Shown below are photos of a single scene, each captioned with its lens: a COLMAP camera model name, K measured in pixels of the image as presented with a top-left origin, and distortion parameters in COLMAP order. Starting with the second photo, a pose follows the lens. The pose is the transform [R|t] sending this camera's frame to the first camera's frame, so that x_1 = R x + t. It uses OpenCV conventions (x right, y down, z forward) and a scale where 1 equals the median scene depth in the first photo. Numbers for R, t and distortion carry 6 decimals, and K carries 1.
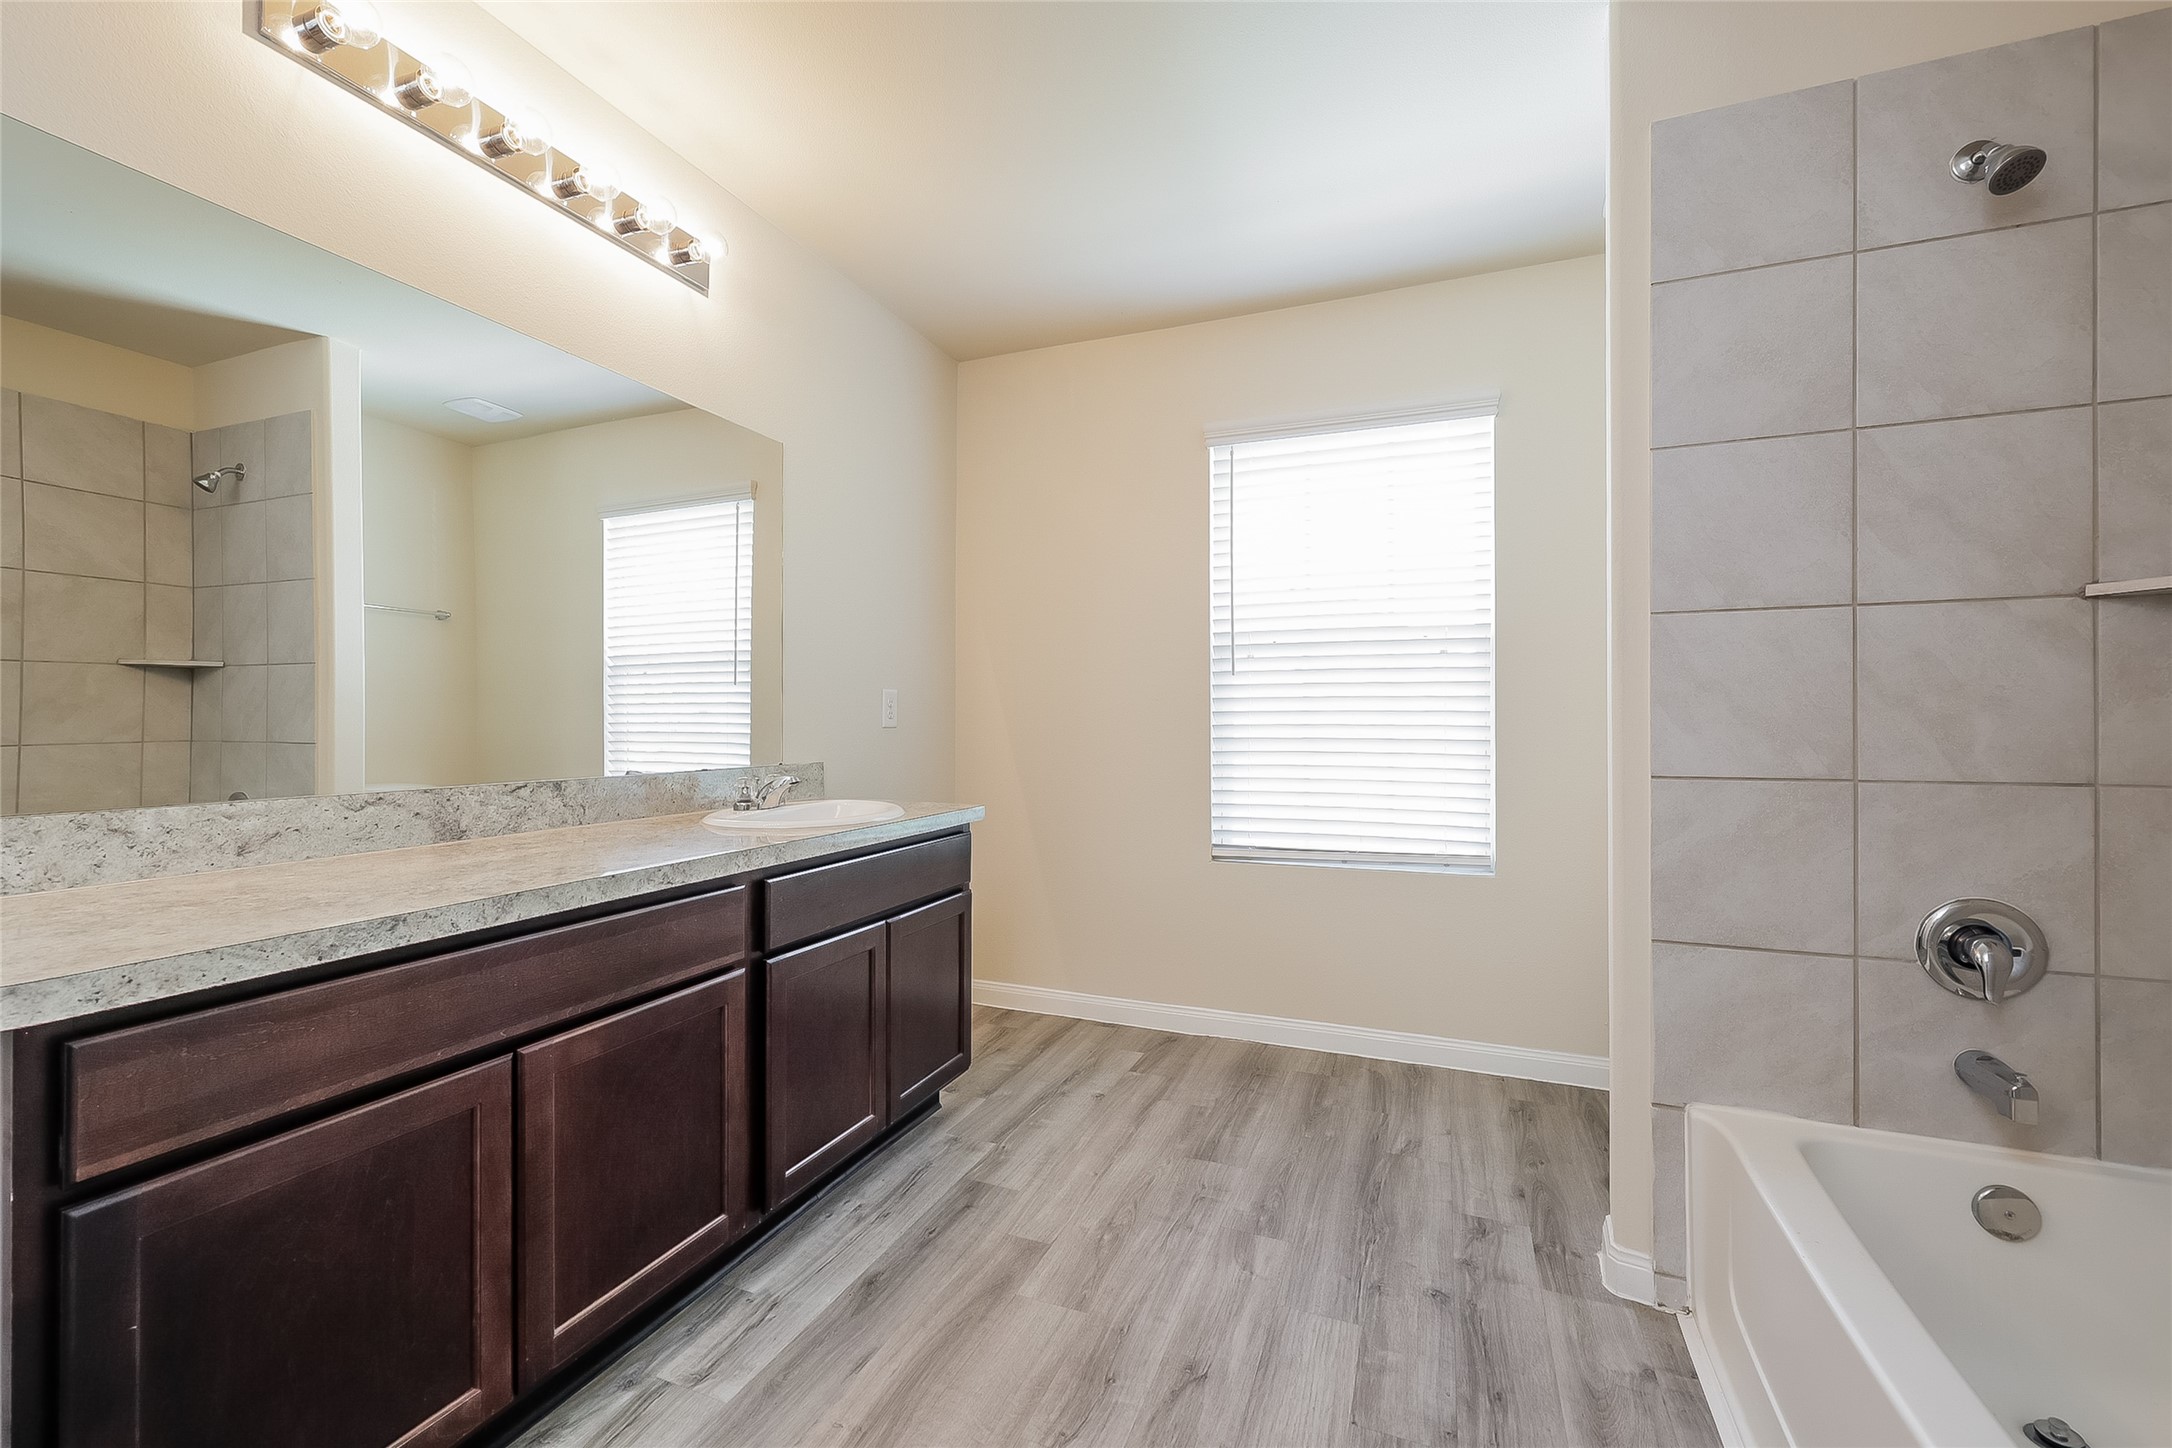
lens RADIAL K [[890.5, 0, 1093.3], [0, 890.5, 722.3], [0, 0, 1]] dist [0.002279, 0.000730]
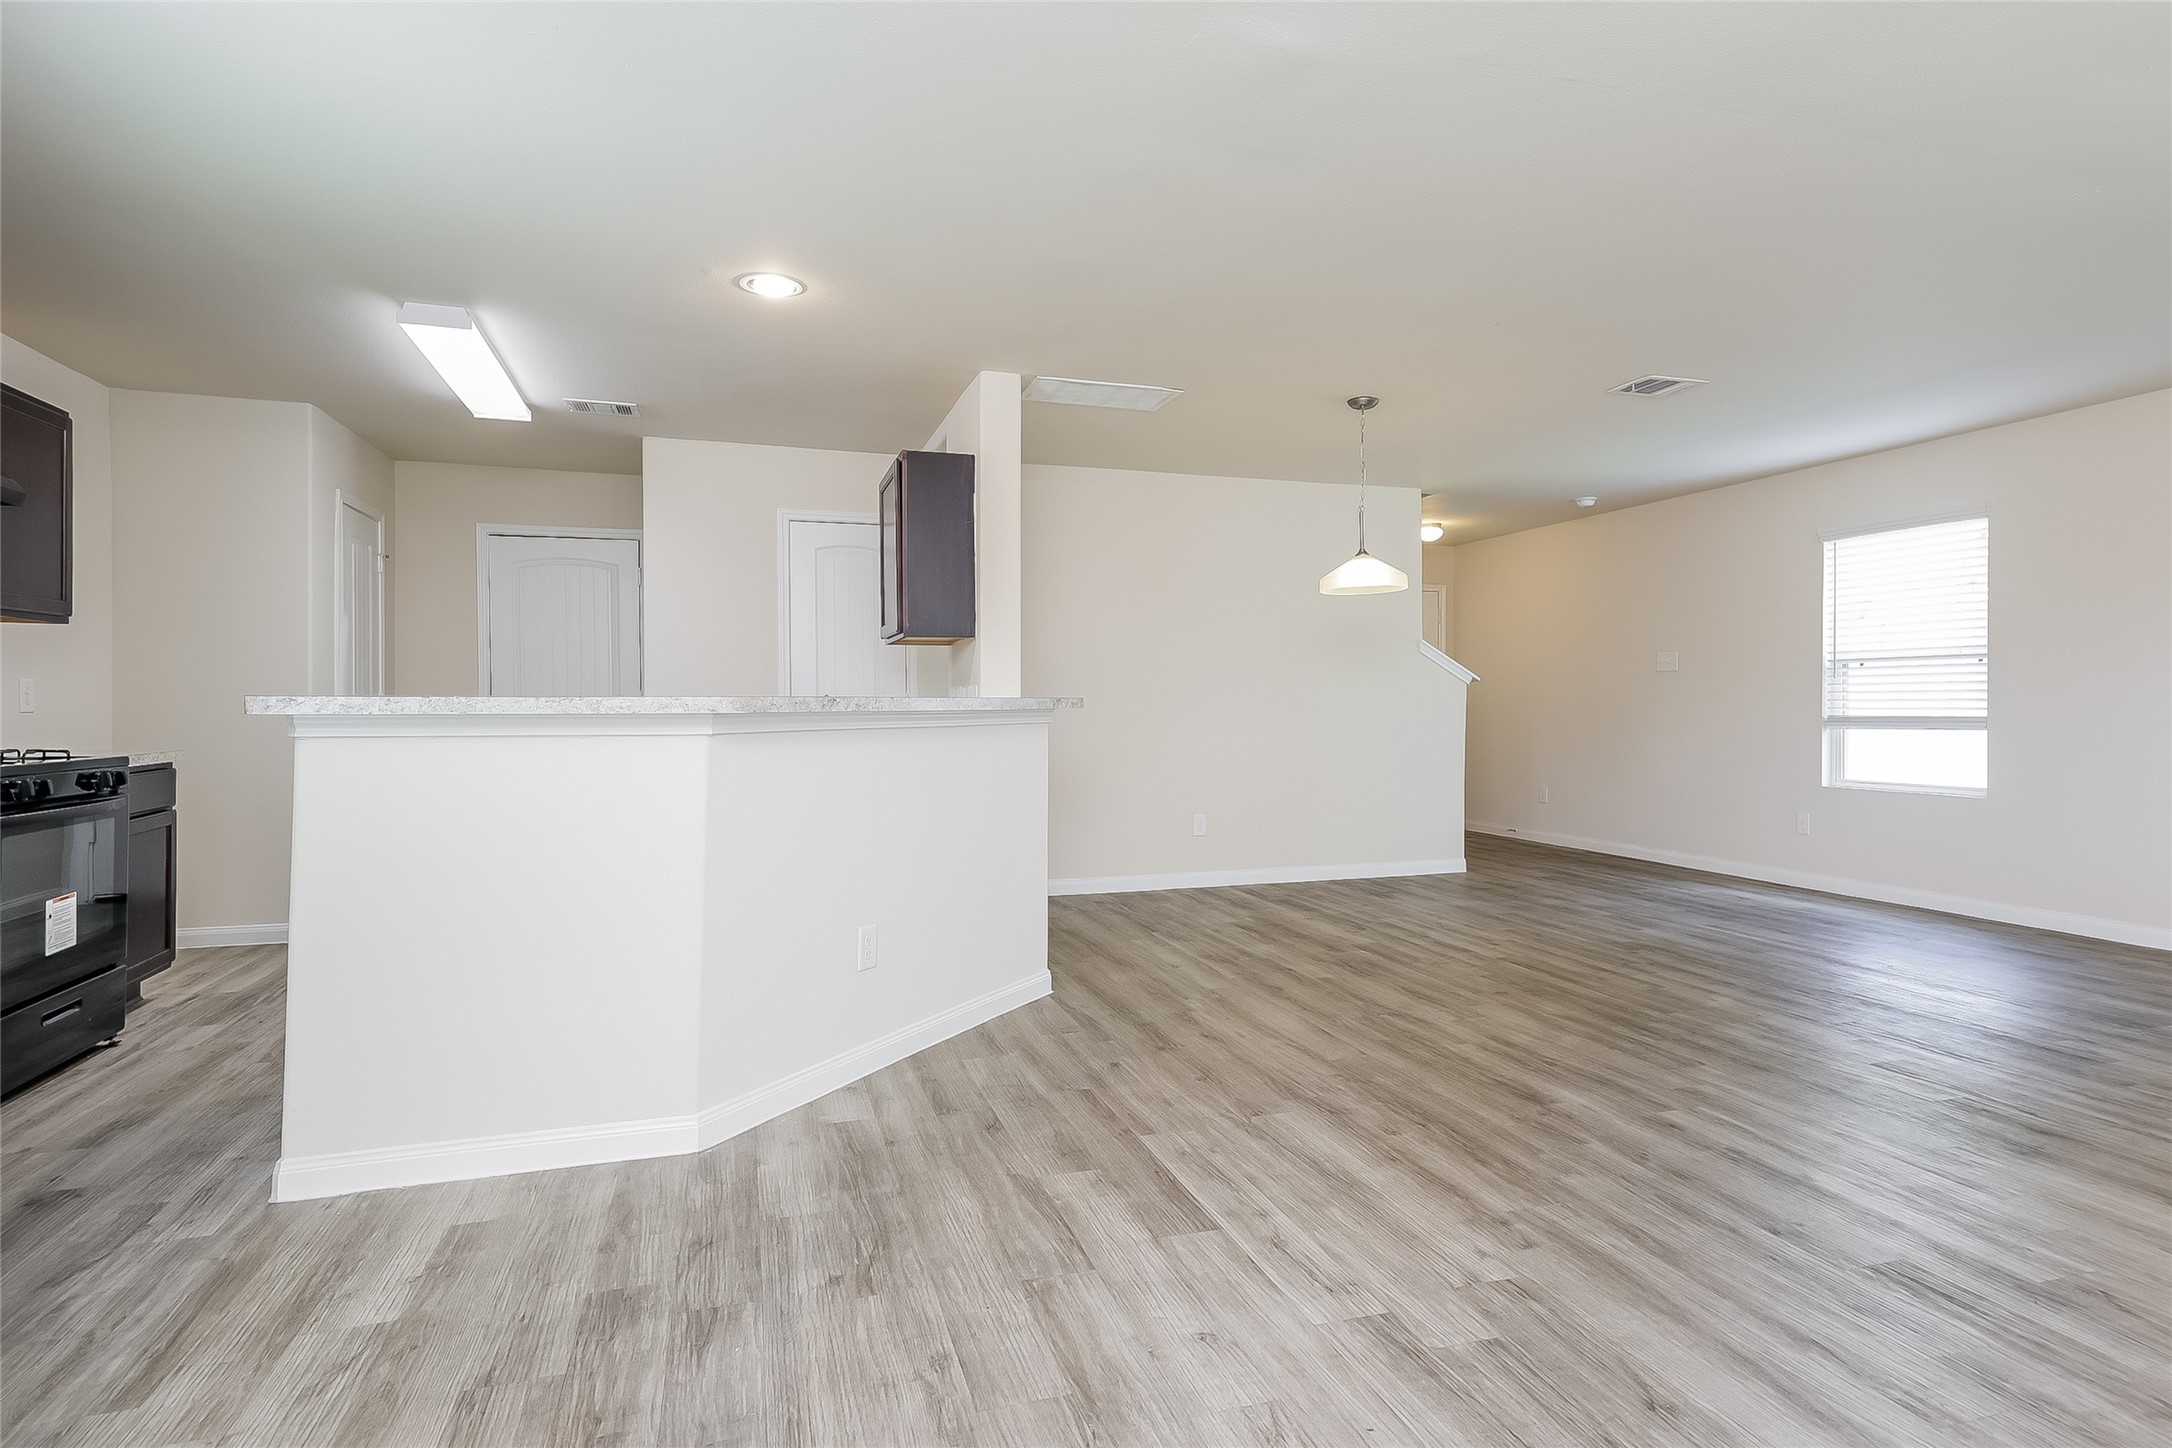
lens RADIAL K [[1141.8, 0, 1085.8], [0, 1141.8, 724.5], [0, 0, 1]] dist [0.007282, 0.002964]
pose [[0.634523, 0.013772, -0.772781, 1.517973], [-0.000245, 0.999845, 0.017617, -0.002442], [0.772904, -0.010989, 0.634428, -2.383039]]
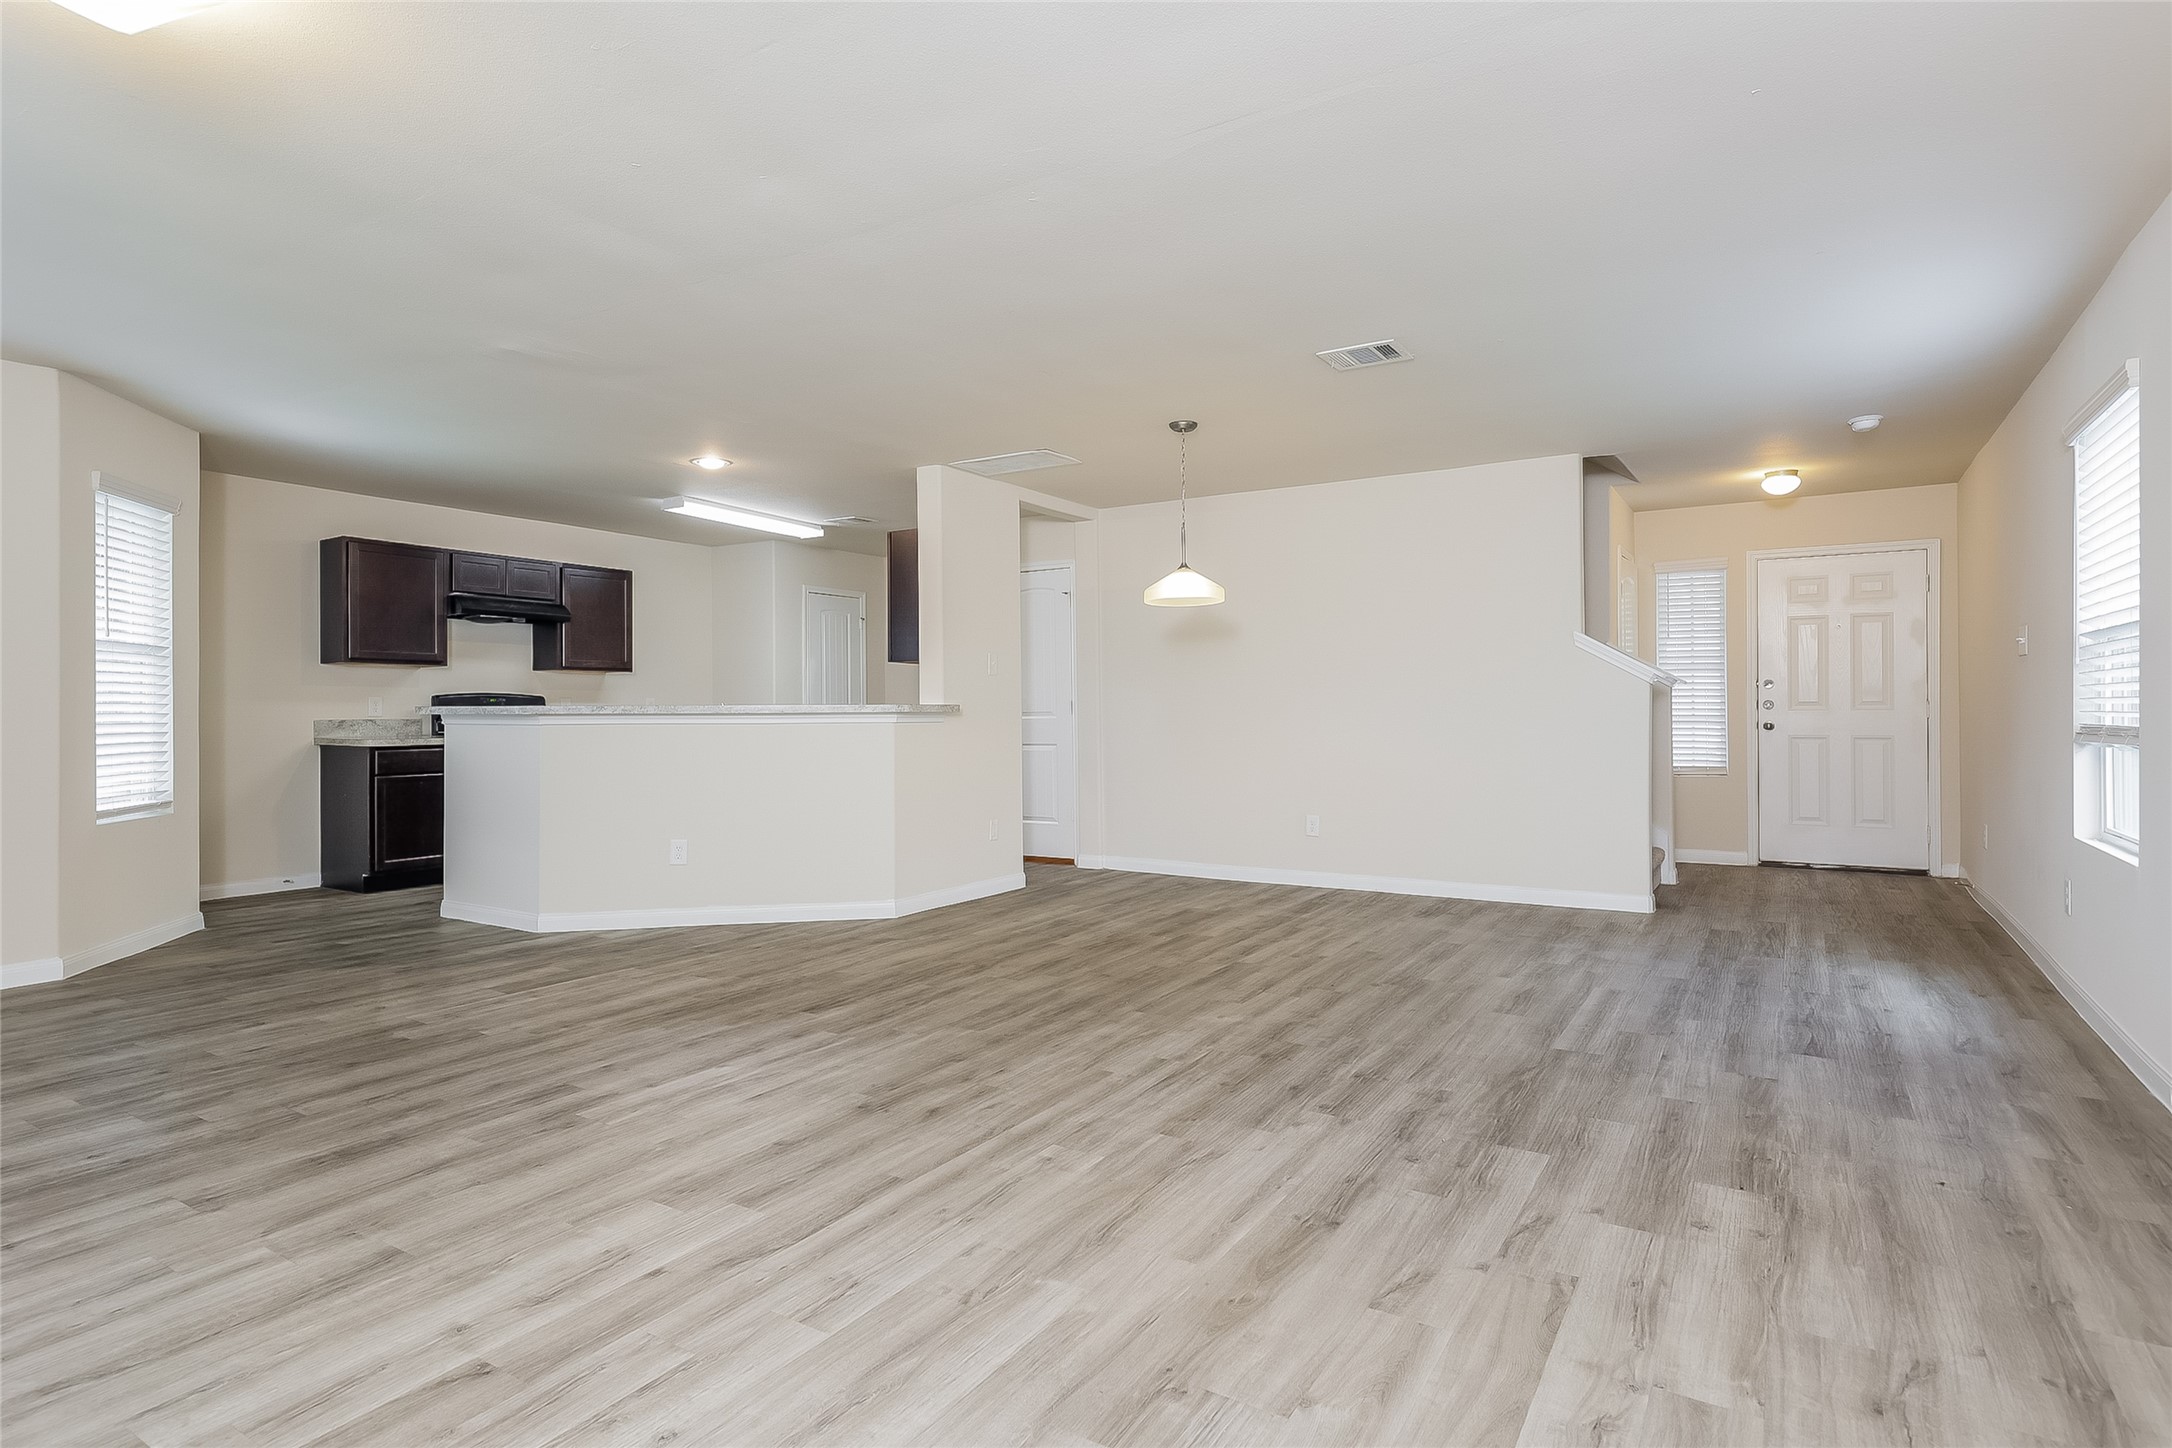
lens RADIAL K [[1141.8, 0, 1076.3], [0, 1141.8, 709.8], [0, 0, 1]] dist [0.007282, 0.002964]
pose [[-0.185497, 0.002991, -0.982640, 2.761579], [0.002199, 0.999994, 0.002628, -0.006469], [0.982642, -0.001674, -0.185502, 0.186189]]
